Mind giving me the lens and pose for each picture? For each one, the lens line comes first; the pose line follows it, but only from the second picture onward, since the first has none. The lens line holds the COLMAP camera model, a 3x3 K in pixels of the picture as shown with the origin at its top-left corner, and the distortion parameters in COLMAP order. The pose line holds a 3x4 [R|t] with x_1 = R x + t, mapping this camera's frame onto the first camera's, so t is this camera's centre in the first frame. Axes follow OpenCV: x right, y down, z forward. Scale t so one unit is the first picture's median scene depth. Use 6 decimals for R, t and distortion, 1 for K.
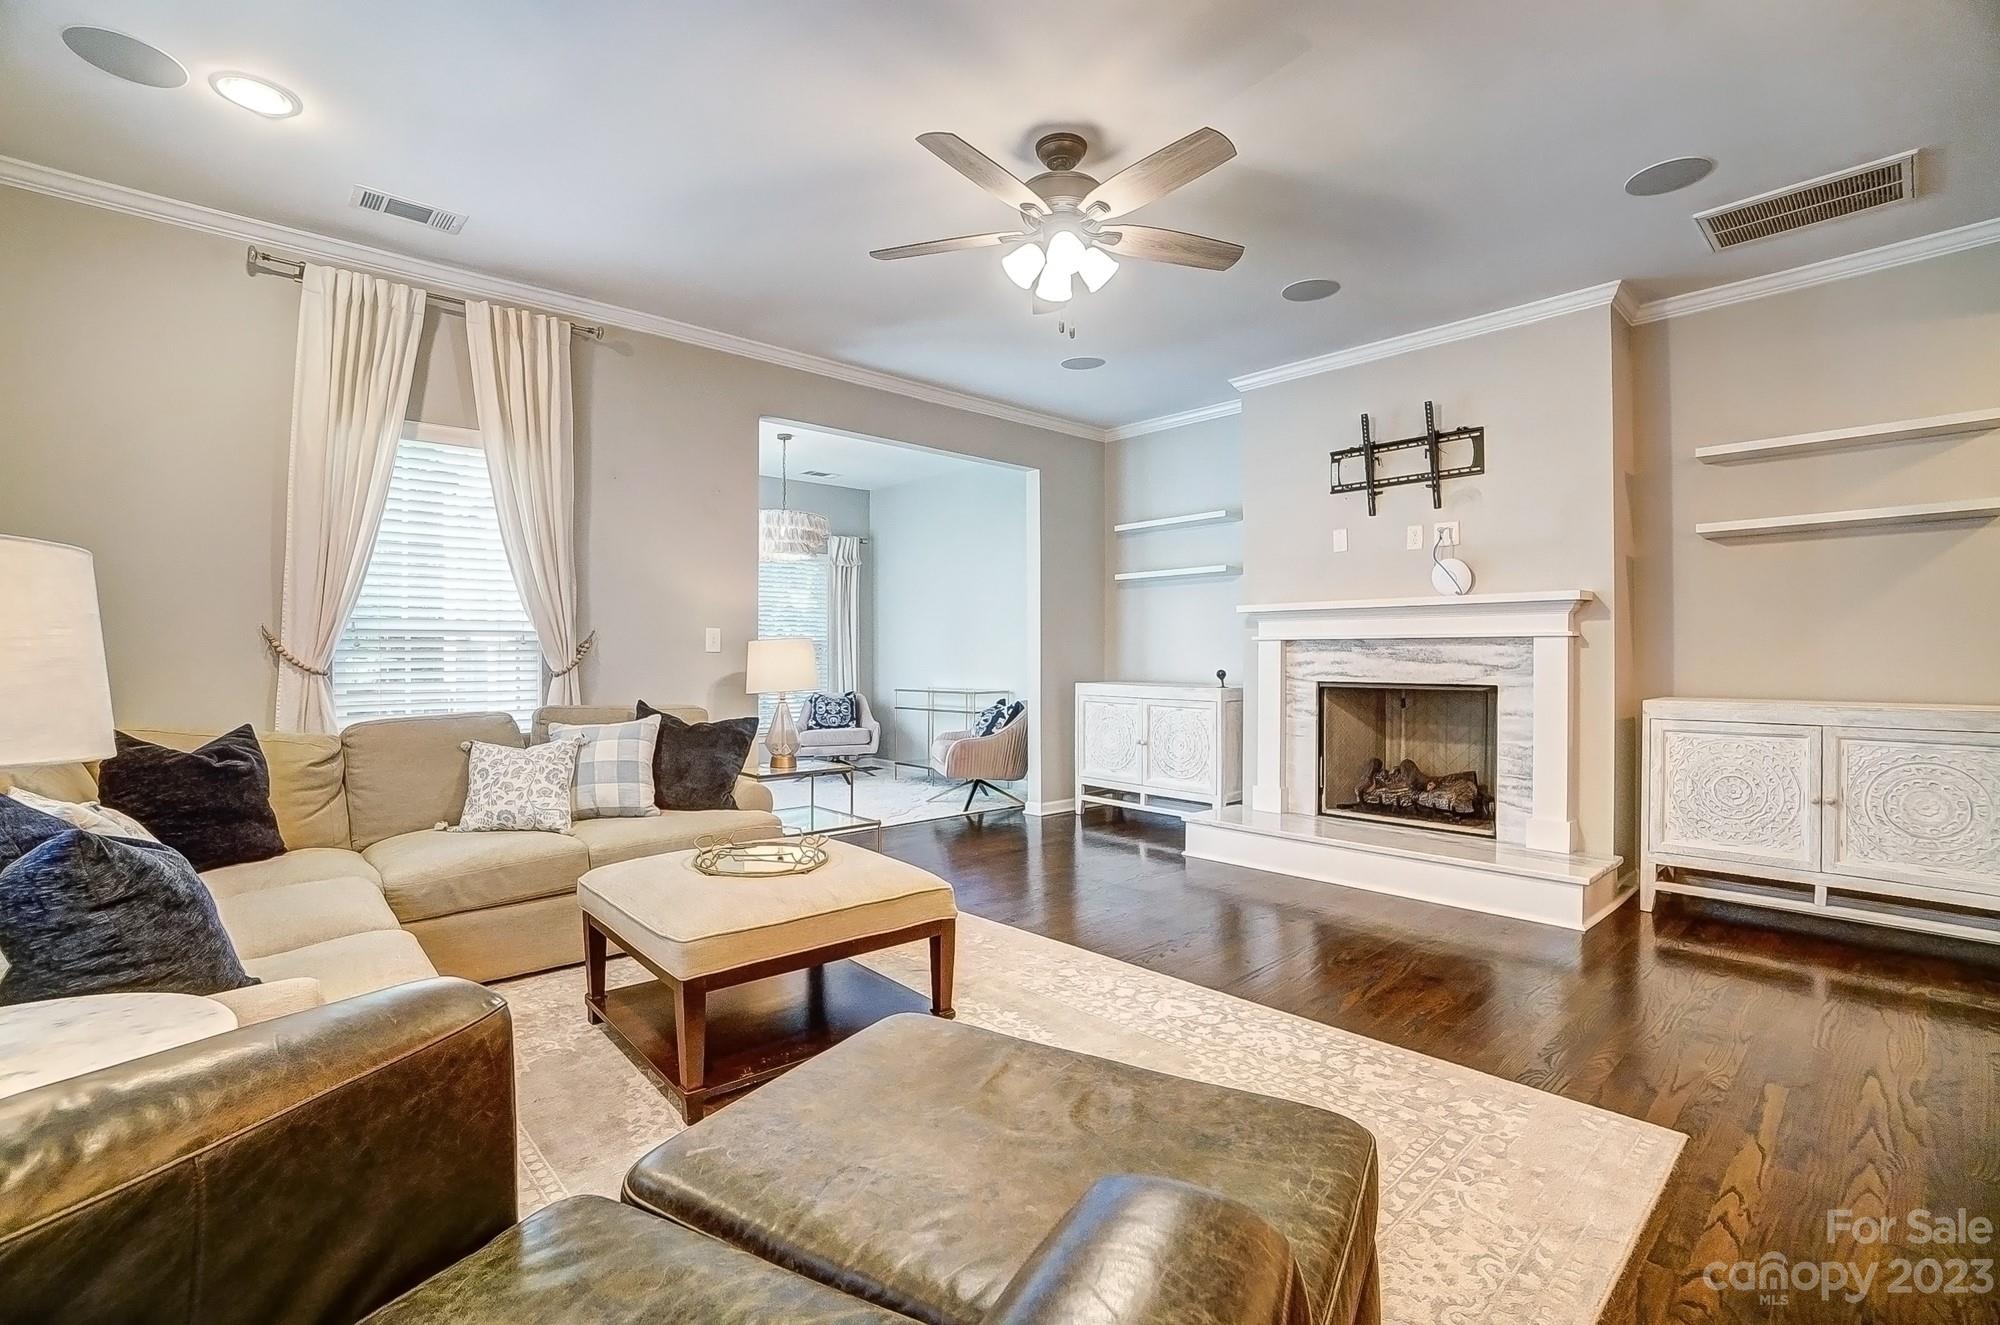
lens RADIAL K [[890.4, 0, 991.5], [0, 890.4, 657.6], [0, 0, 1]] dist [-0.065686, 0.026218]
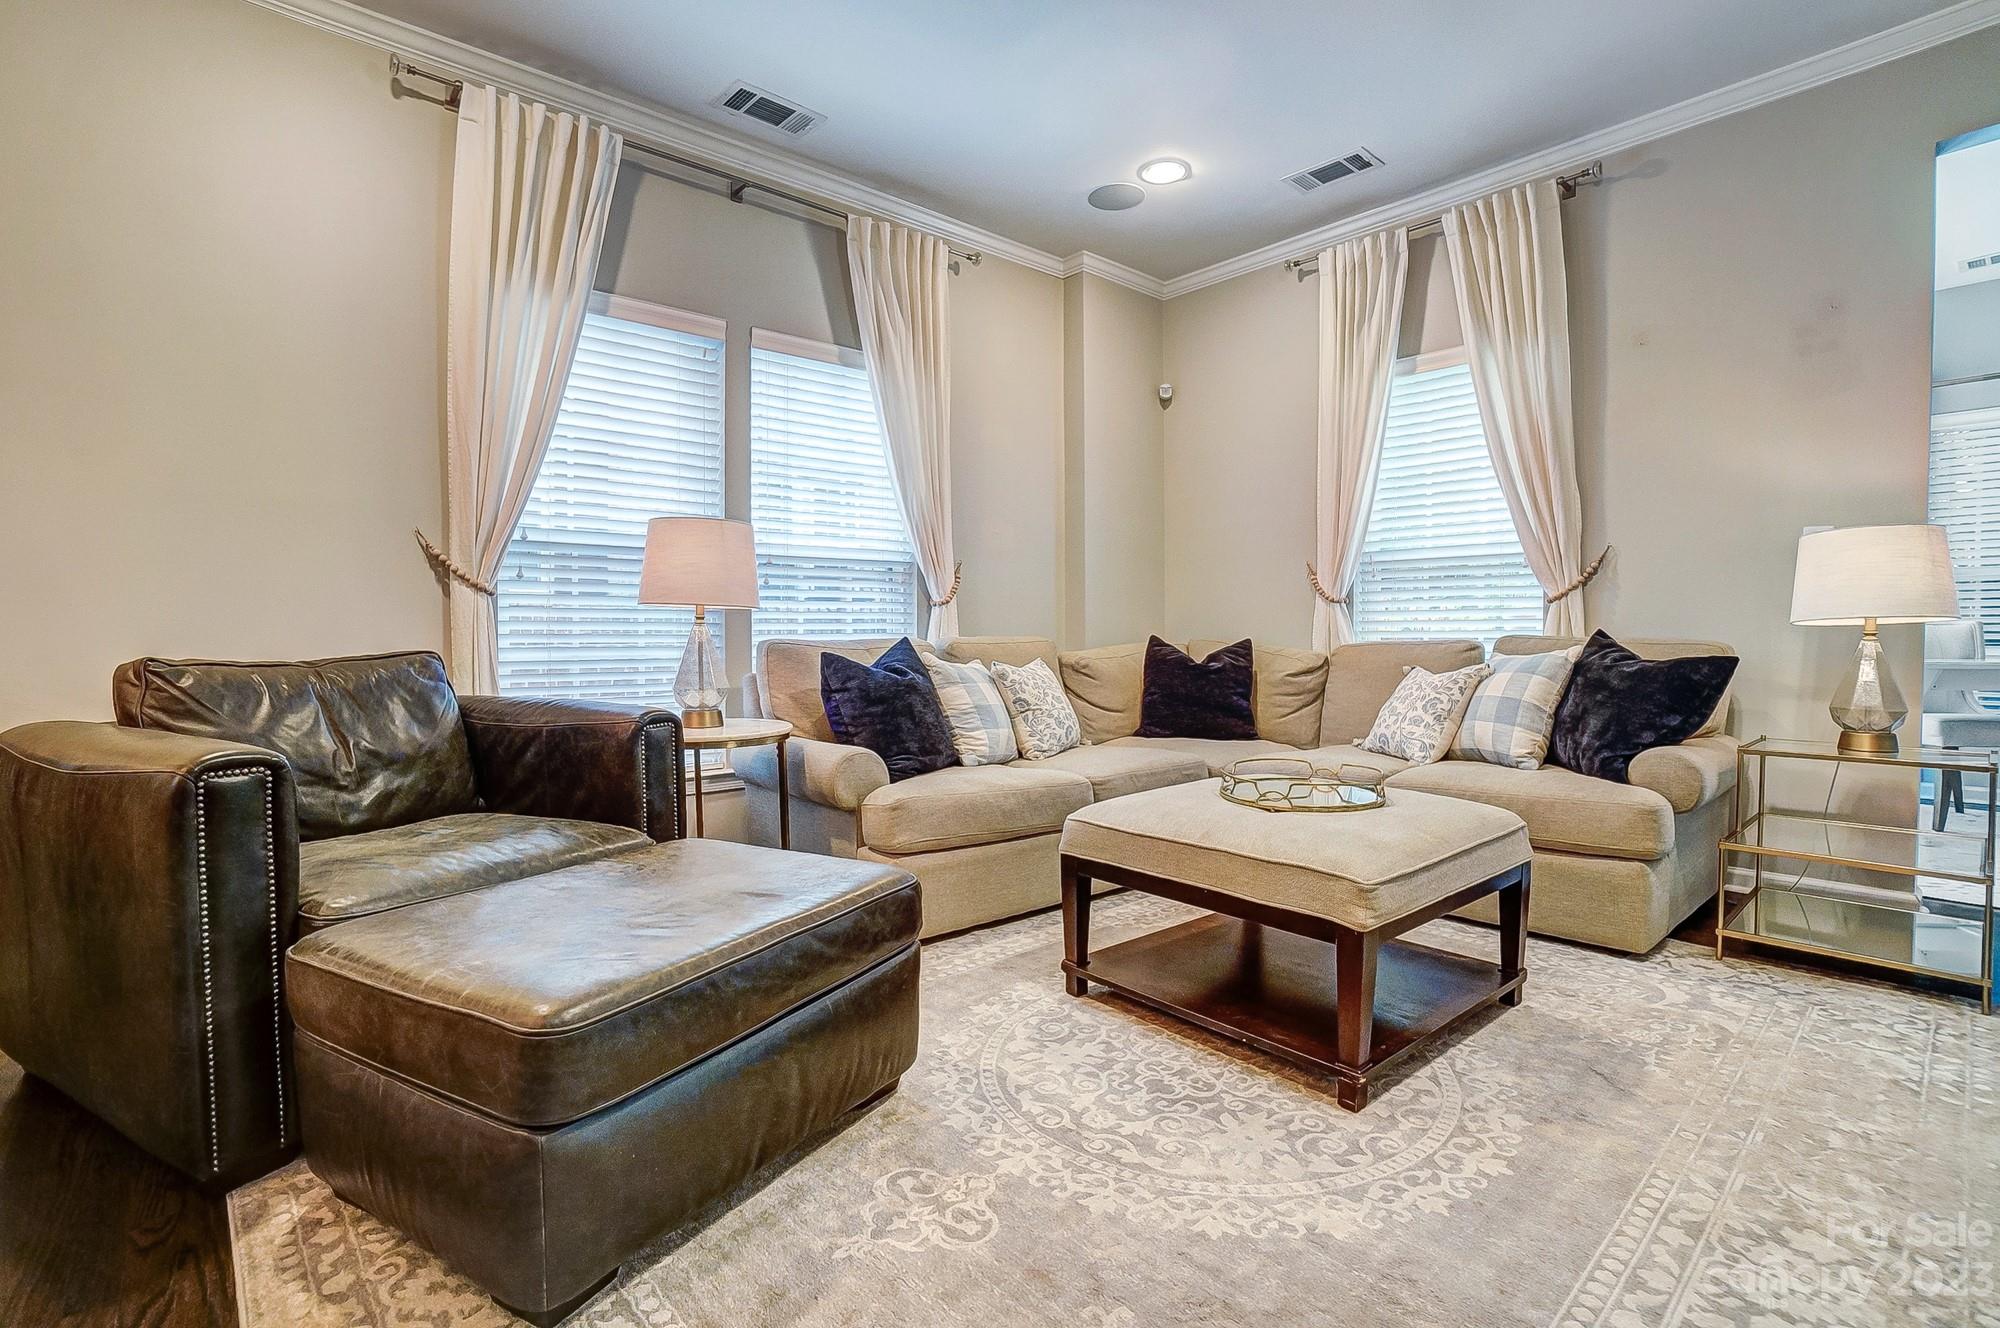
lens RADIAL K [[925.7, 0, 992.7], [0, 925.7, 651.1], [0, 0, 1]] dist [-0.068311, 0.025577]
pose [[-0.013202, 0.021323, -0.999685, 0.348091], [-0.001169, 0.999772, 0.021341, 0.044702], [0.999912, 0.001451, -0.013174, 0.421803]]
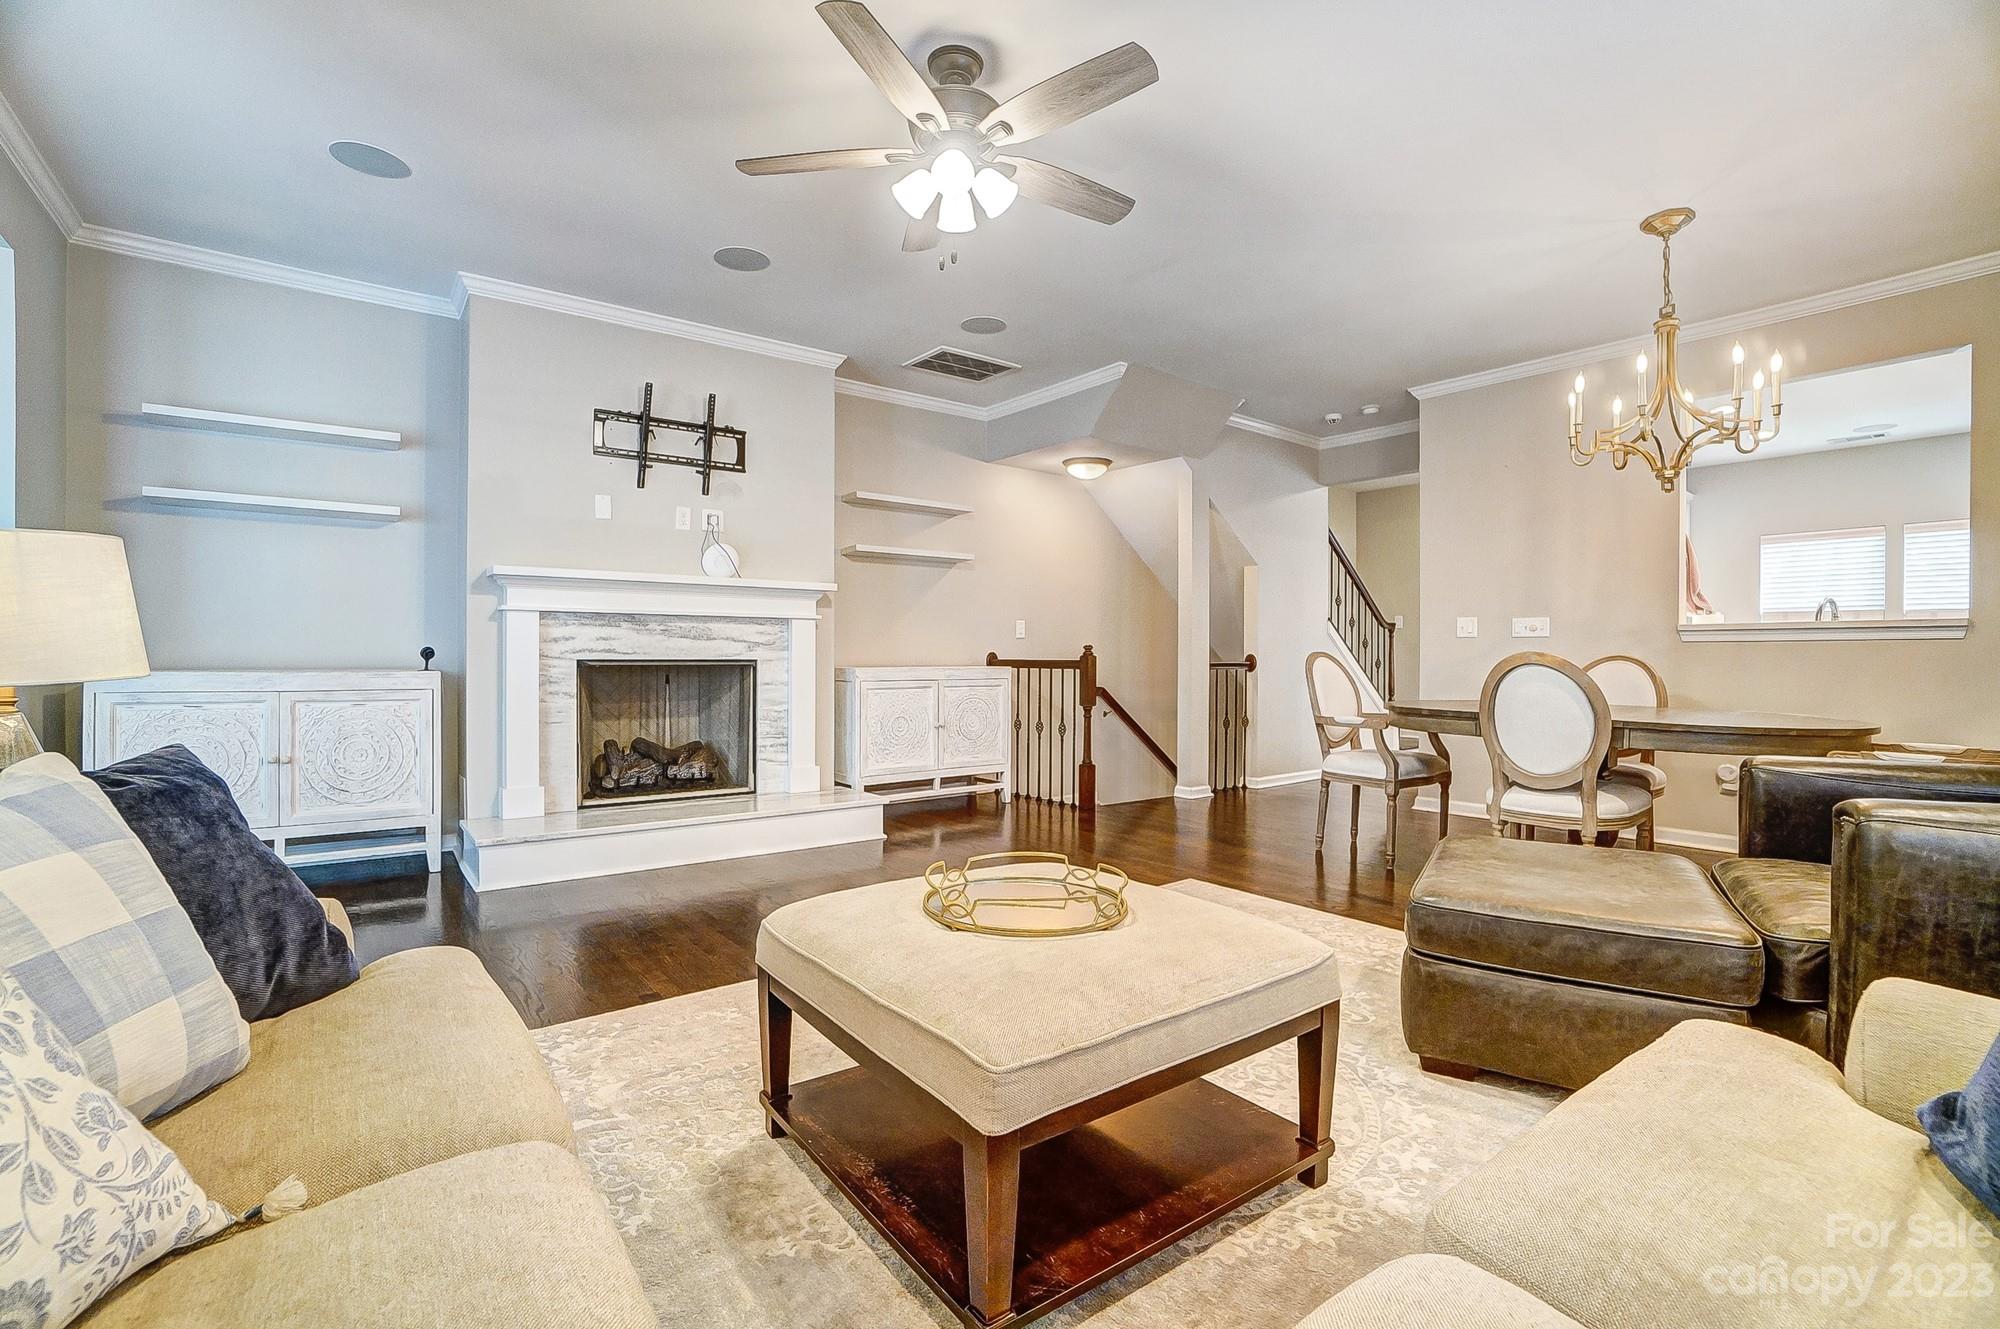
lens RADIAL K [[895.4, 0, 989.2], [0, 895.4, 656.2], [0, 0, 1]] dist [-0.061614, 0.023097]
pose [[0.083748, -0.001127, 0.996486, -0.537252], [-0.001728, 0.999998, 0.001276, 0.023704], [-0.996485, -0.001828, 0.083746, 0.563052]]
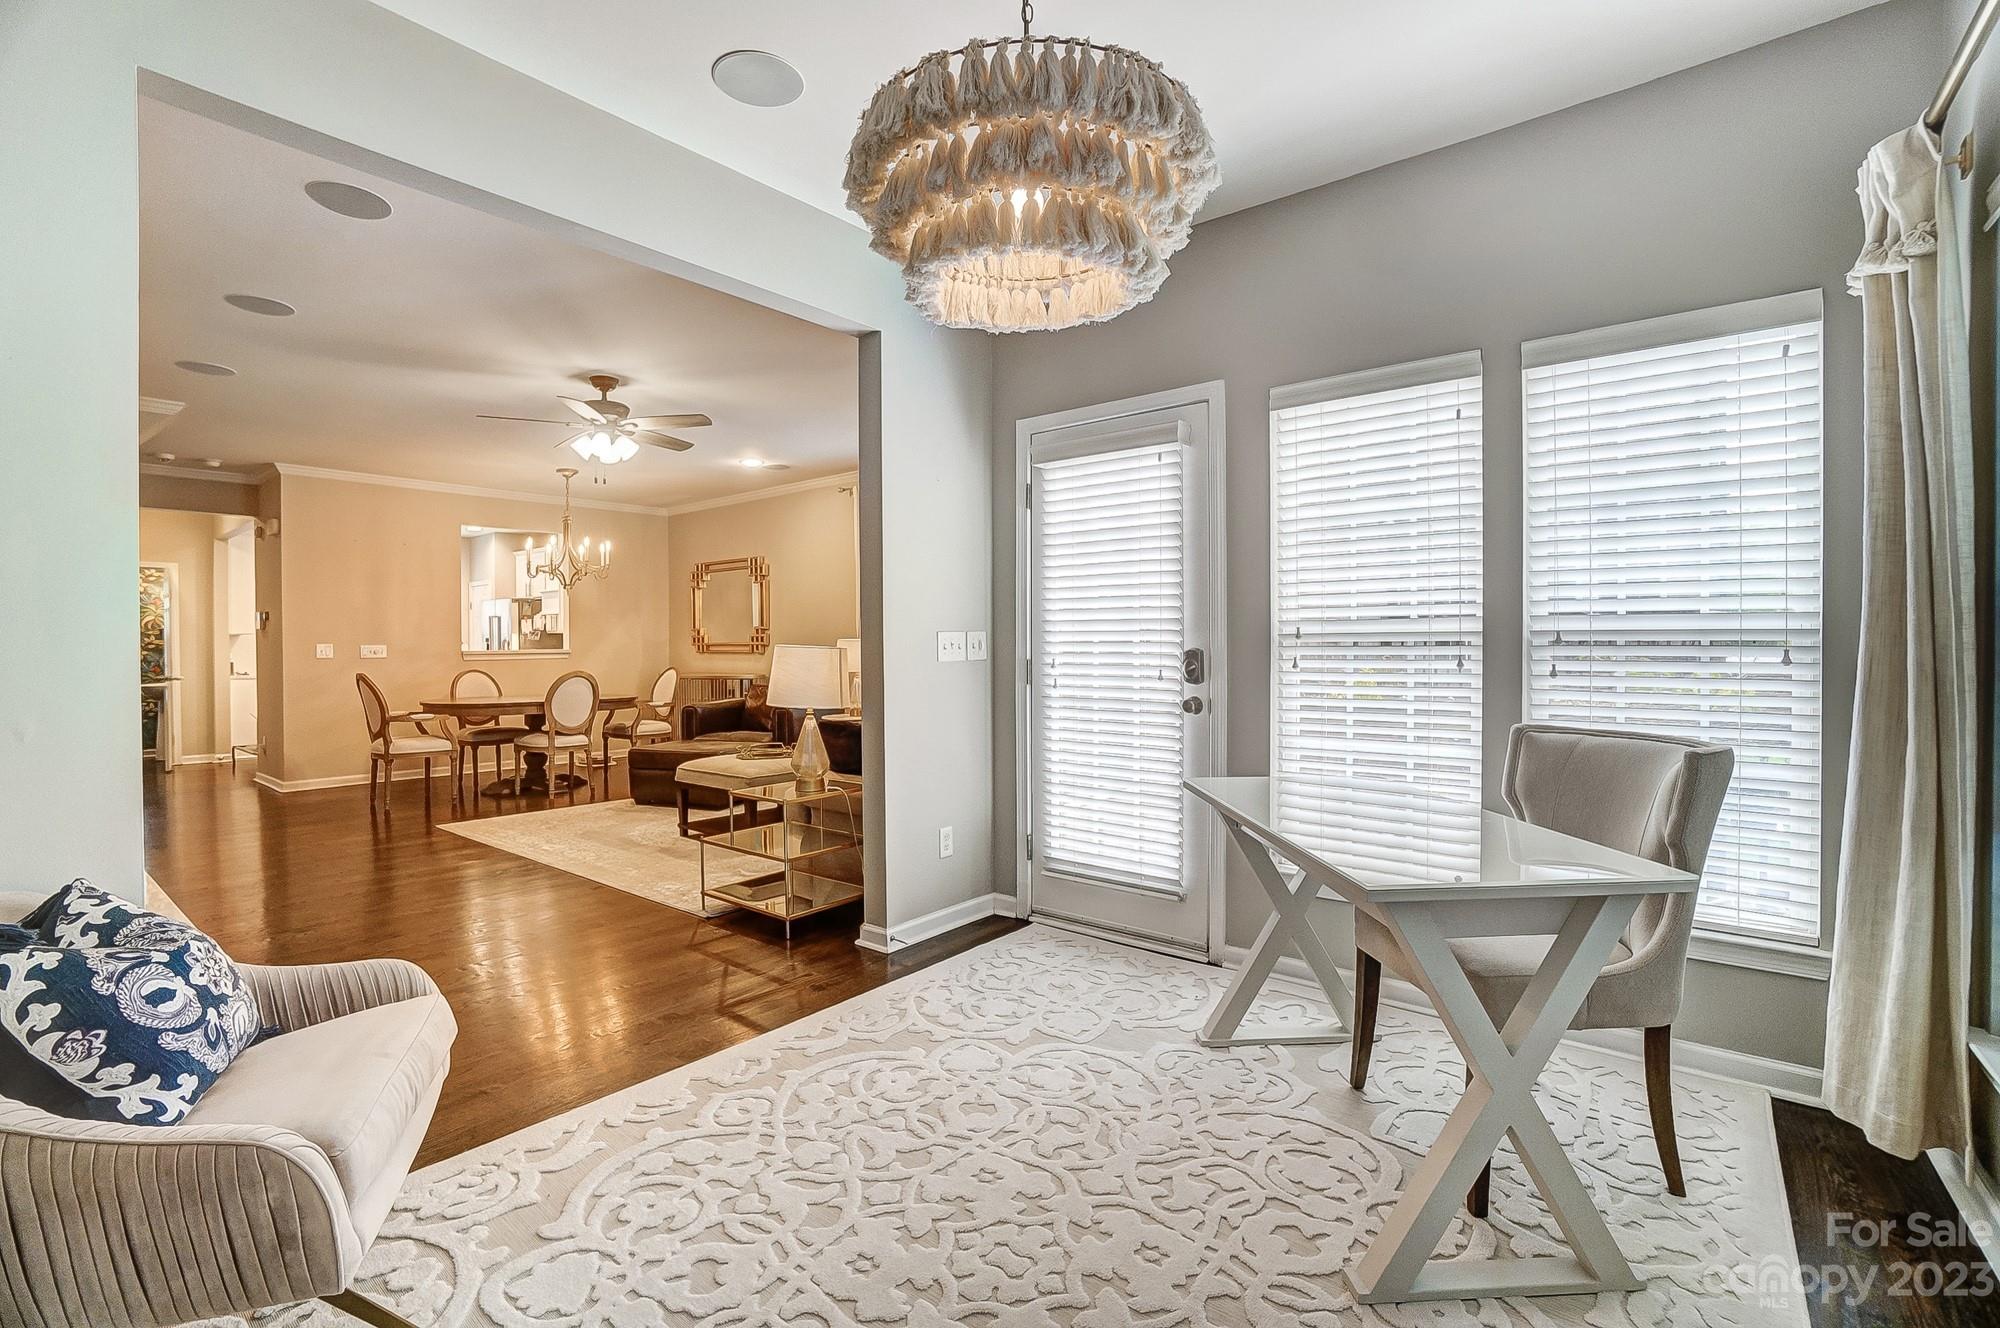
lens RADIAL K [[895.4, 0, 989.2], [0, 895.4, 655.7], [0, 0, 1]] dist [-0.061614, 0.023097]
pose [[-0.988645, 0.009946, -0.149942, -0.269504], [0.007925, 0.999870, 0.014070, -0.020855], [0.150062, 0.012722, -0.988595, 1.856929]]
